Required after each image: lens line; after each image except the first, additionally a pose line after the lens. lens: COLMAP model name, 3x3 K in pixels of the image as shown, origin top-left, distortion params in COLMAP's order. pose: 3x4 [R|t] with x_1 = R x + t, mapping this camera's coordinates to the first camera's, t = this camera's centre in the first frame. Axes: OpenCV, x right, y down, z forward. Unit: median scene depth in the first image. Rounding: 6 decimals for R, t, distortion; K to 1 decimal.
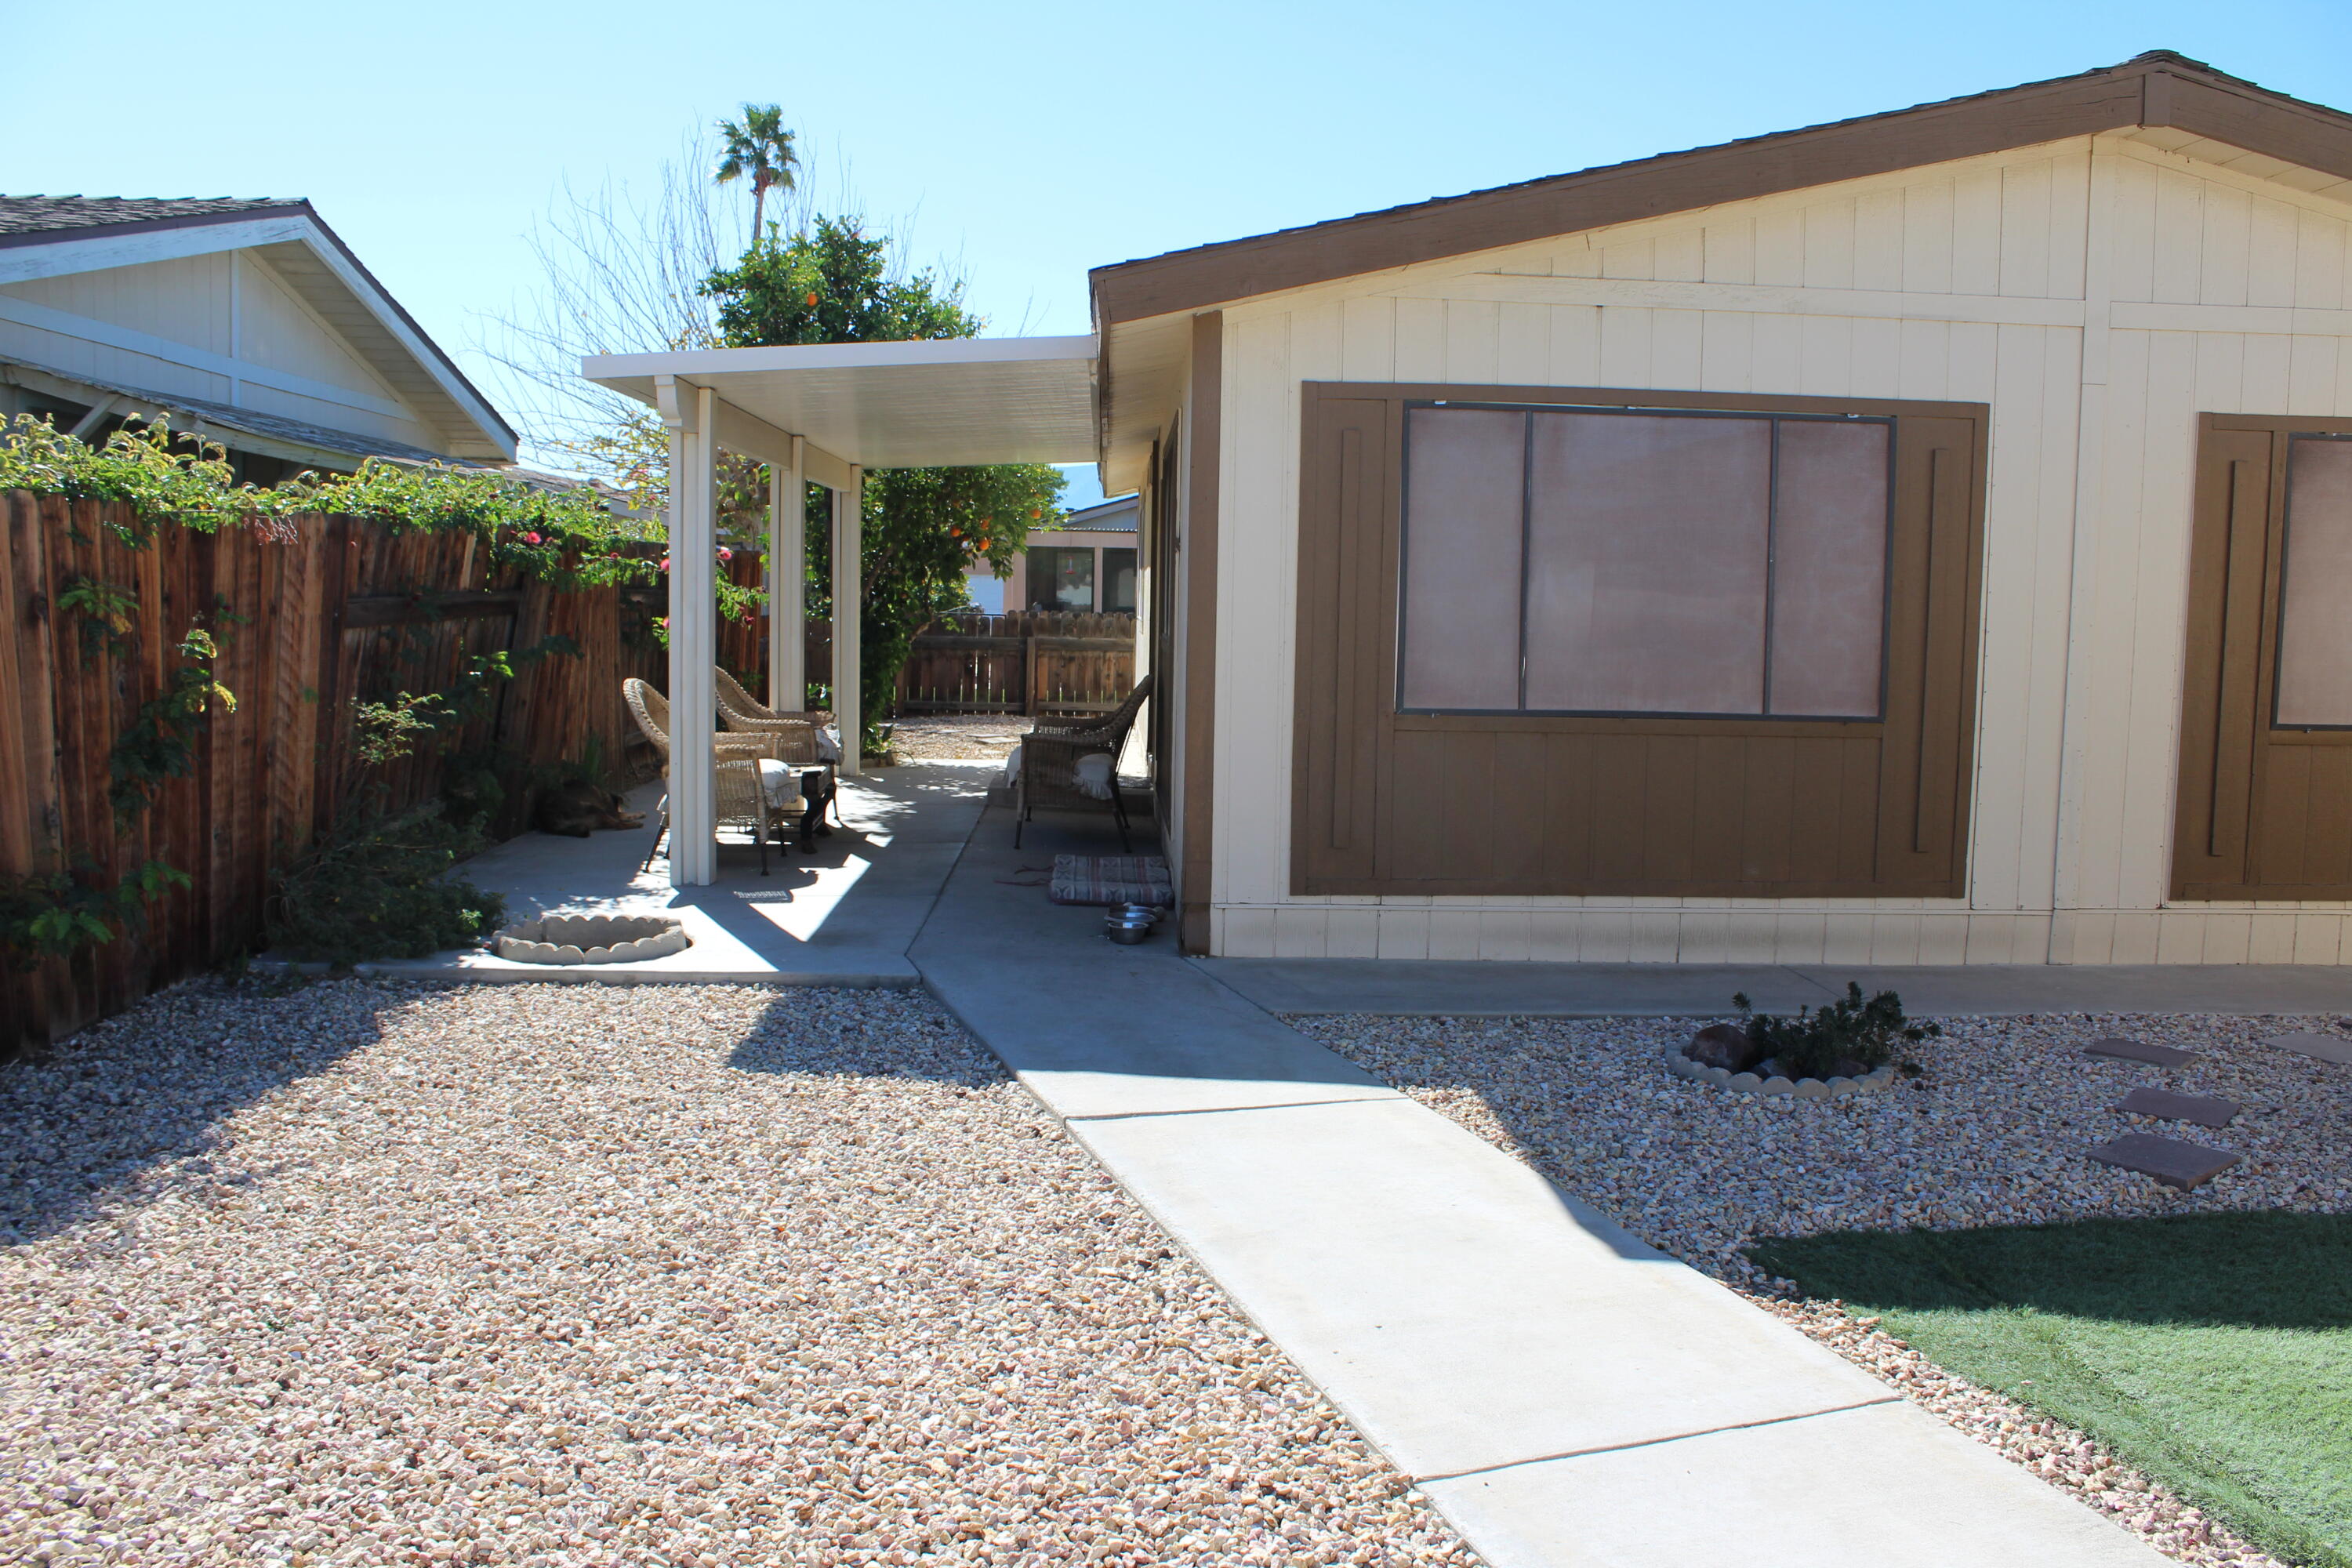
lens RADIAL K [[1942.2, 0, 1170.5], [0, 1942.2, 783.3], [0, 0, 1]] dist [-0.152771, 0.107651]
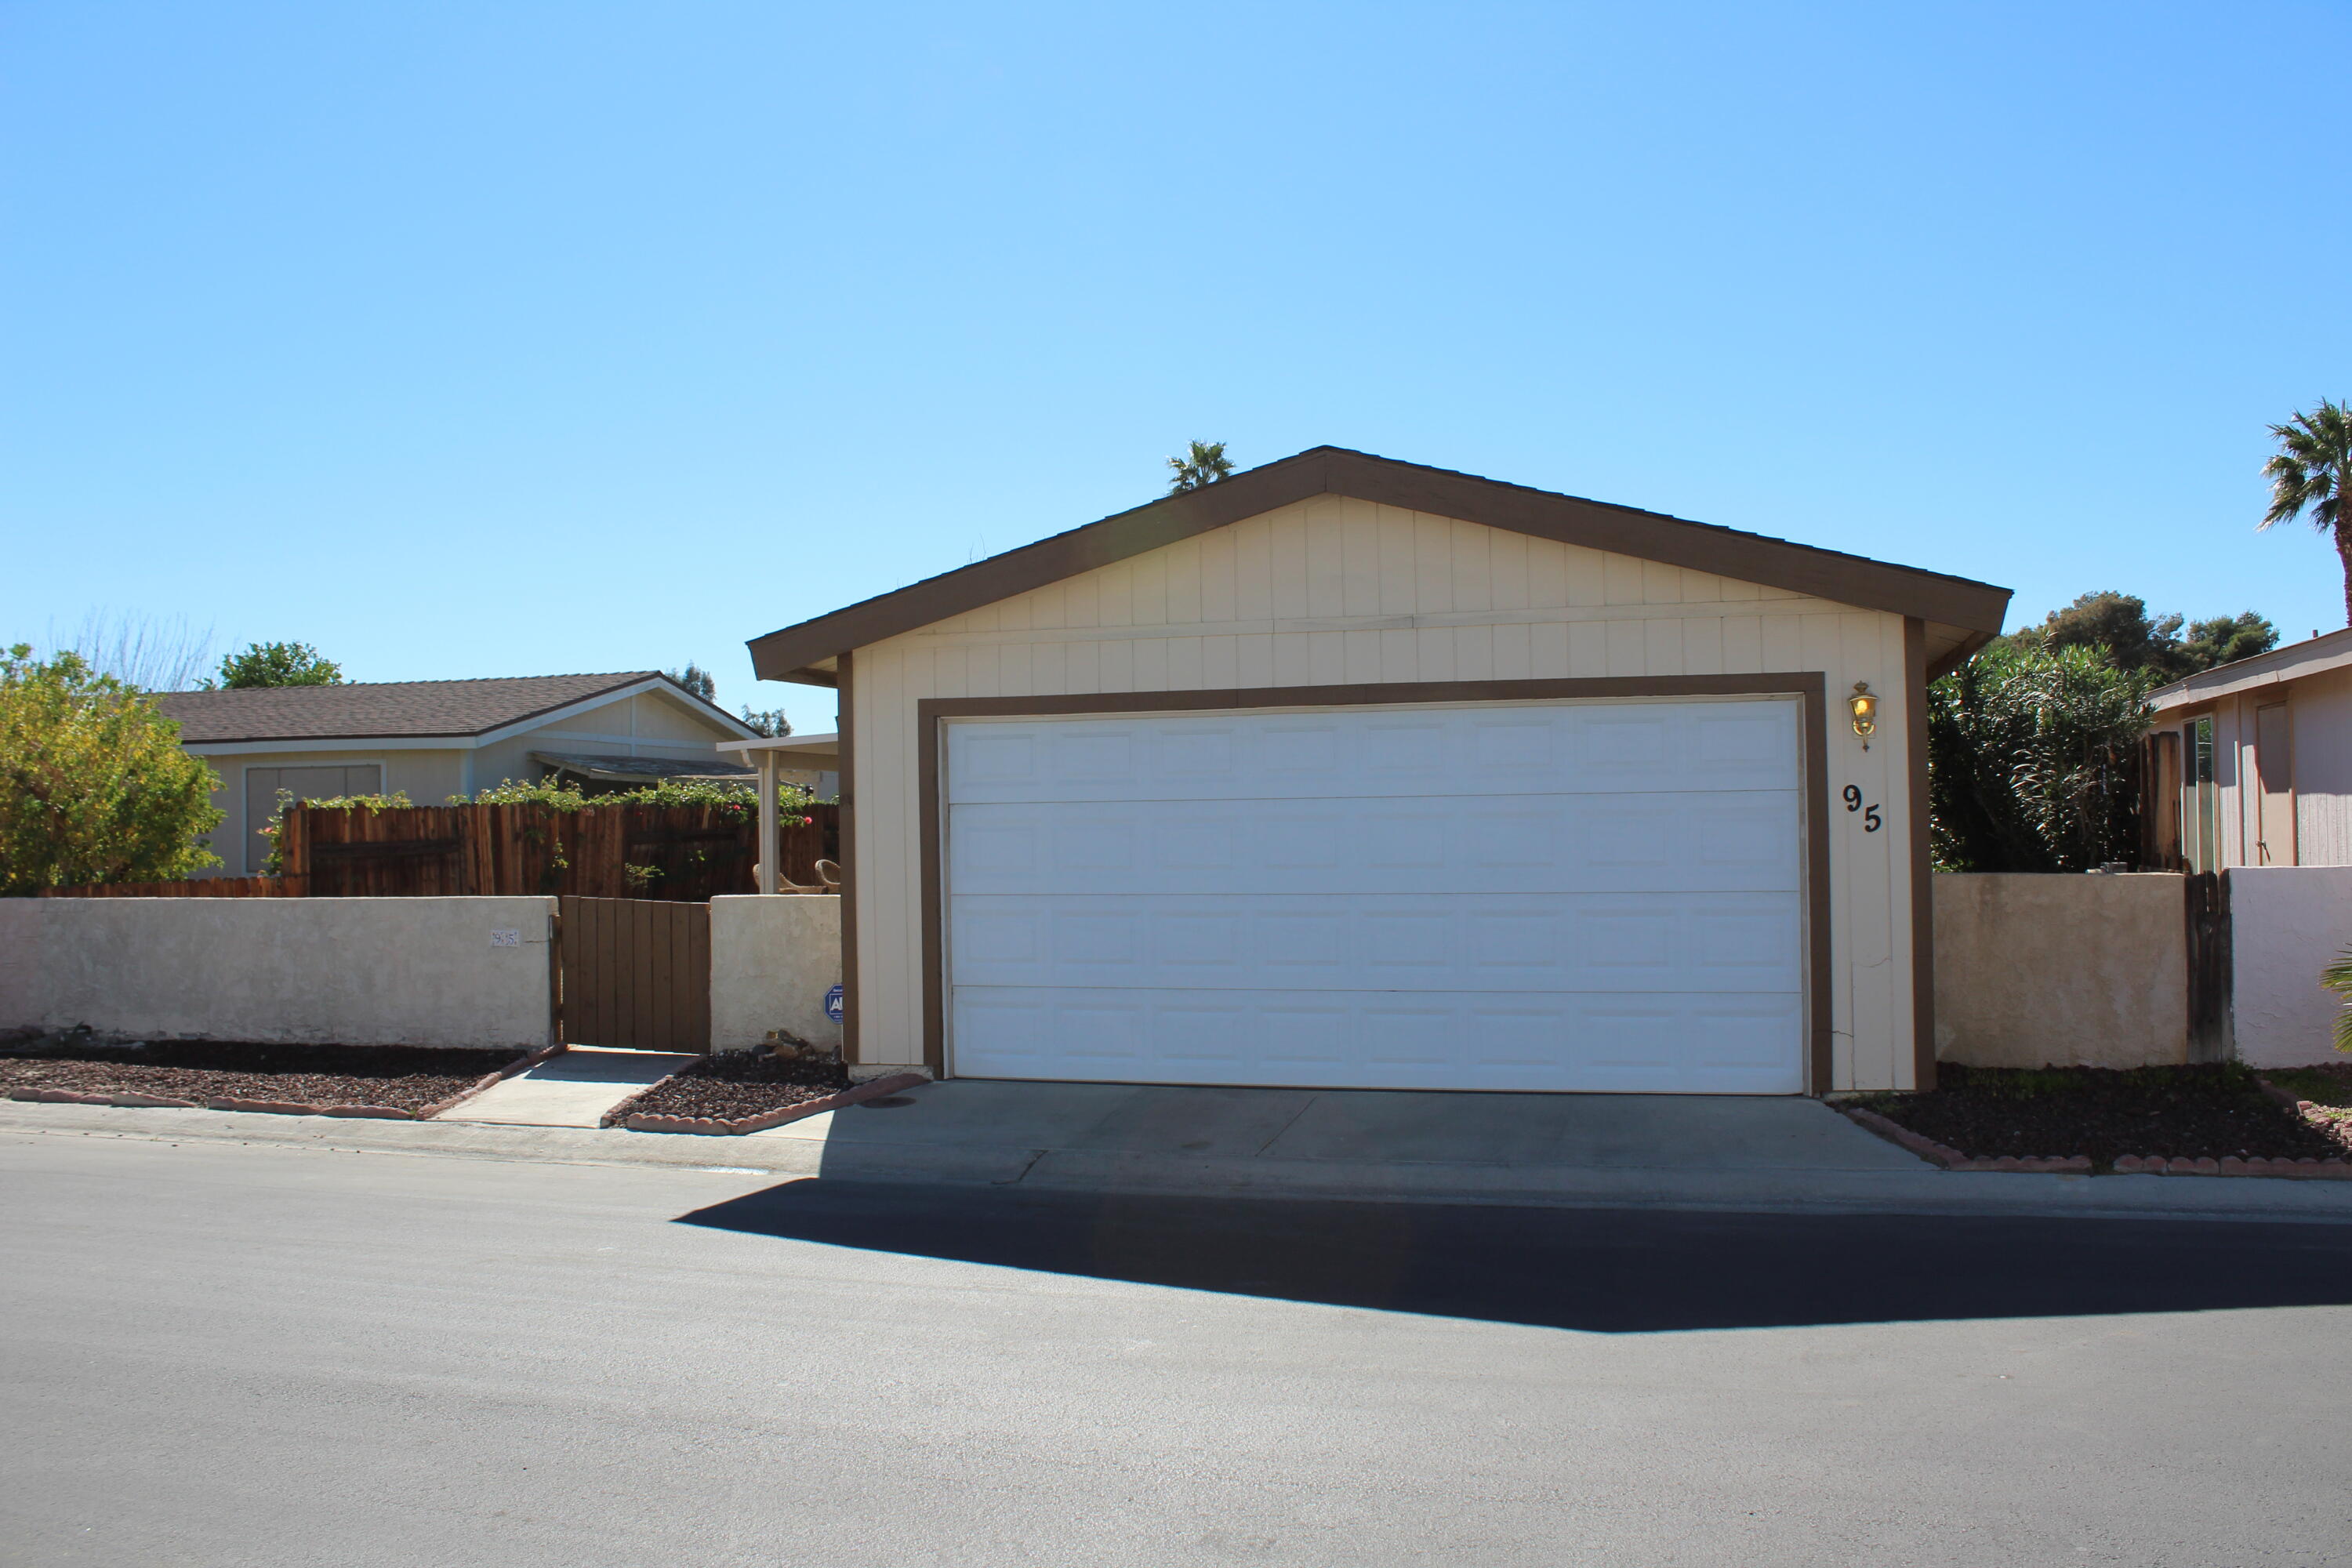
lens RADIAL K [[1942.2, 0, 1179.1], [0, 1942.2, 786.7], [0, 0, 1]] dist [-0.152771, 0.107651]
pose [[0.946978, -0.022149, -0.320533, 1.321527], [-0.014543, 0.993643, -0.111630, 0.149180], [0.320968, 0.110372, 0.940637, -1.523338]]
